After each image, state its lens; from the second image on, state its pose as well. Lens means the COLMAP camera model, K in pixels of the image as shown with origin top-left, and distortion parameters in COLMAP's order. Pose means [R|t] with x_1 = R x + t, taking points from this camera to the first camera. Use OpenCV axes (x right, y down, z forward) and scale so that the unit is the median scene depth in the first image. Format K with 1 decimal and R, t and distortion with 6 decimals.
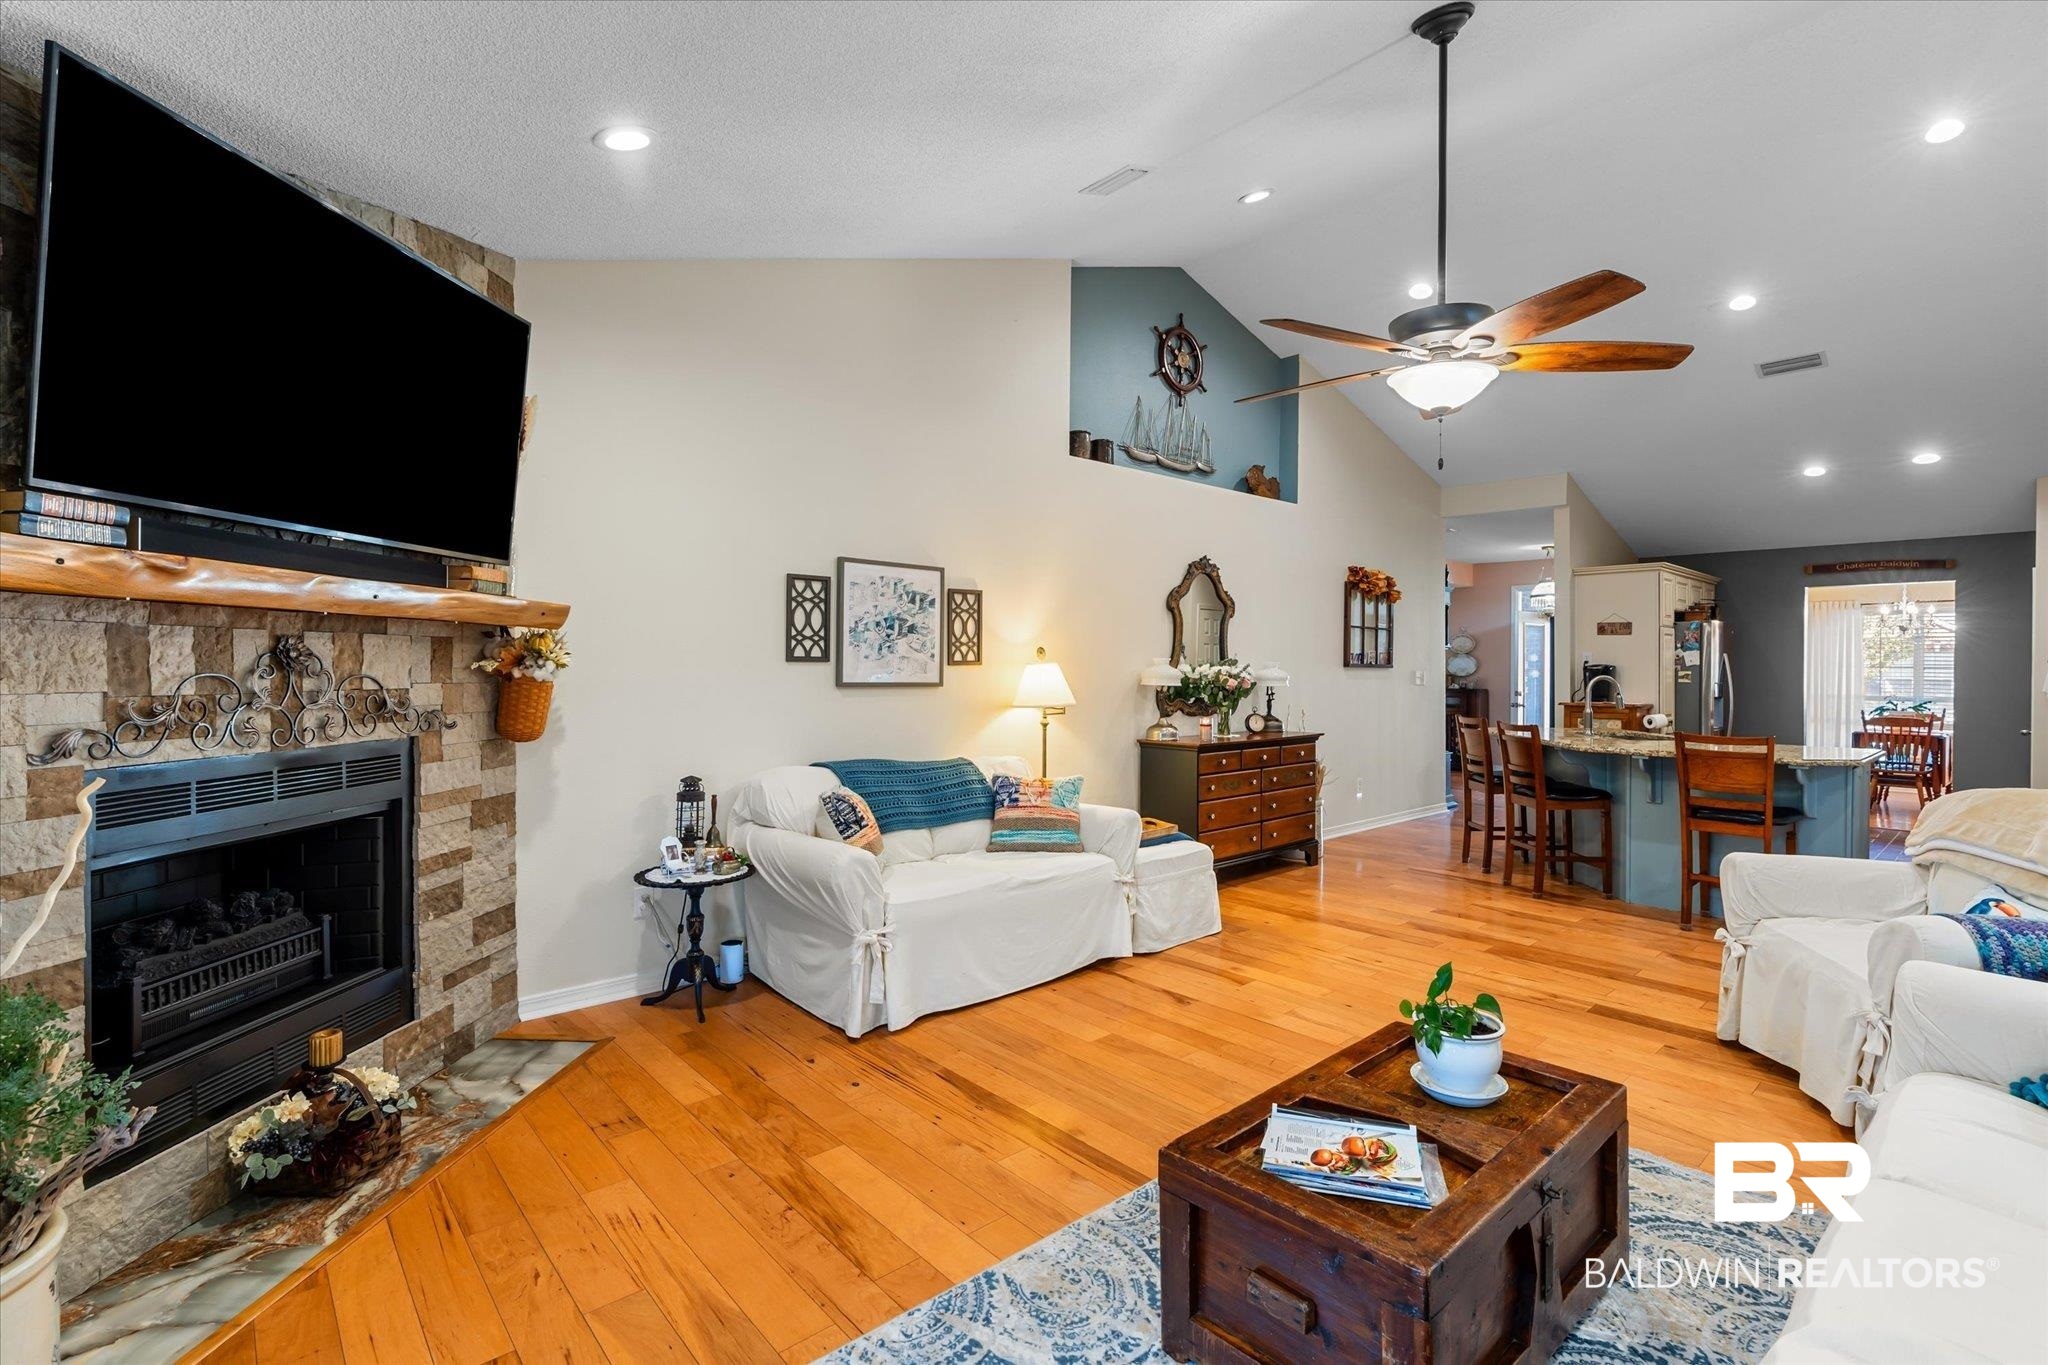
lens RADIAL K [[935.2, 0, 1020.9], [0, 935.2, 678.0], [0, 0, 1]] dist [-0.000187, -0.000081]
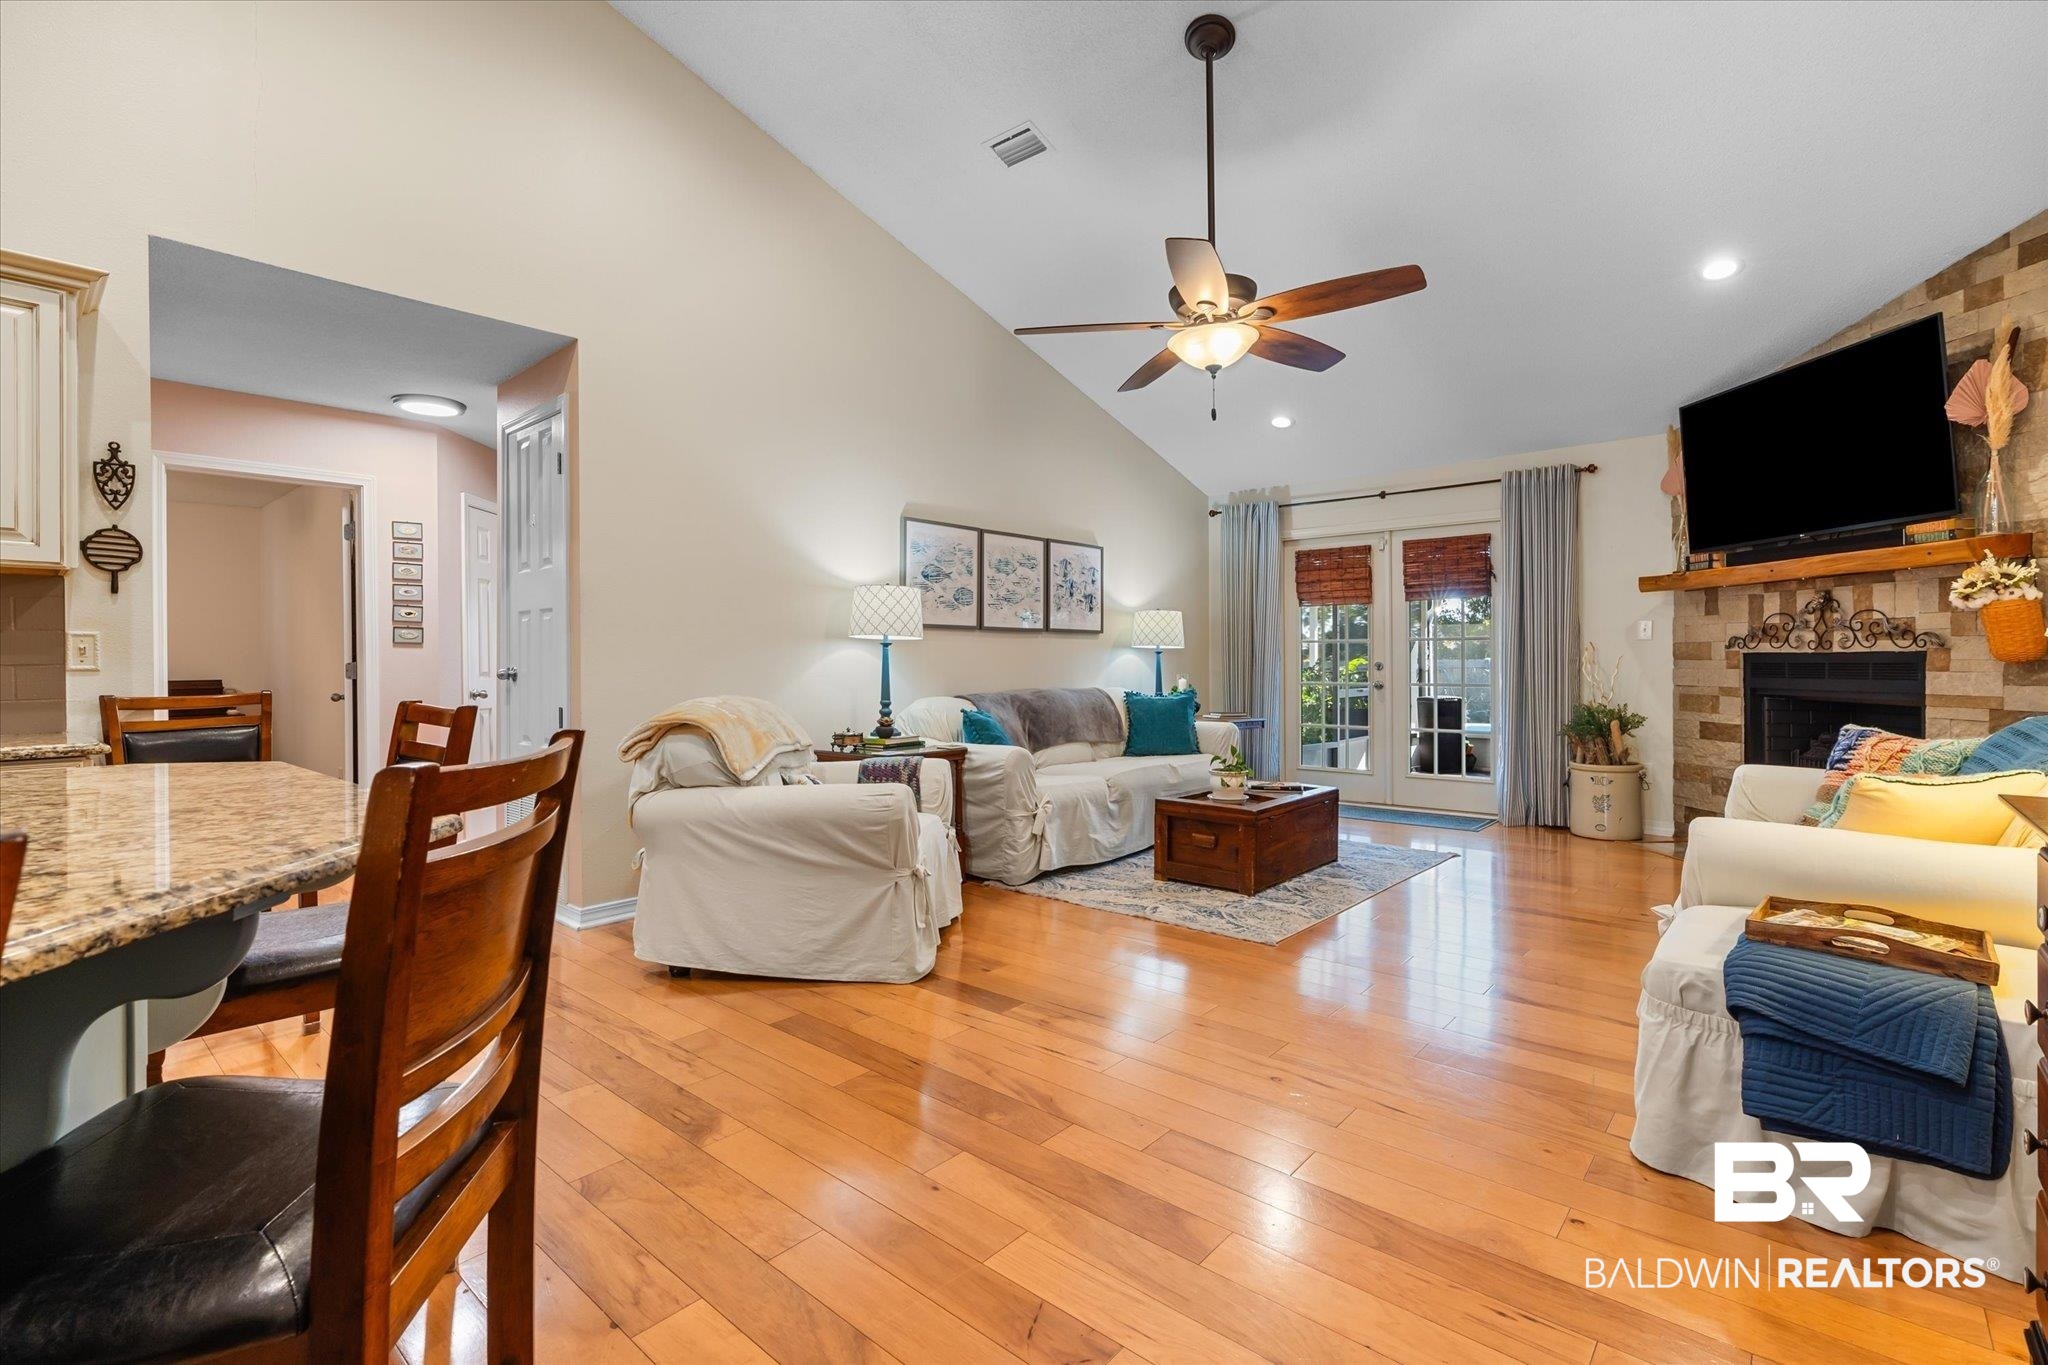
lens RADIAL K [[935.2, 0, 1026.7], [0, 935.2, 668.4], [0, 0, 1]] dist [-0.000187, -0.000081]
pose [[-0.992156, 0.004761, -0.124917, 1.043178], [0.001915, 0.999736, 0.022892, 0.064876], [0.124993, 0.022473, -0.991903, 2.673041]]
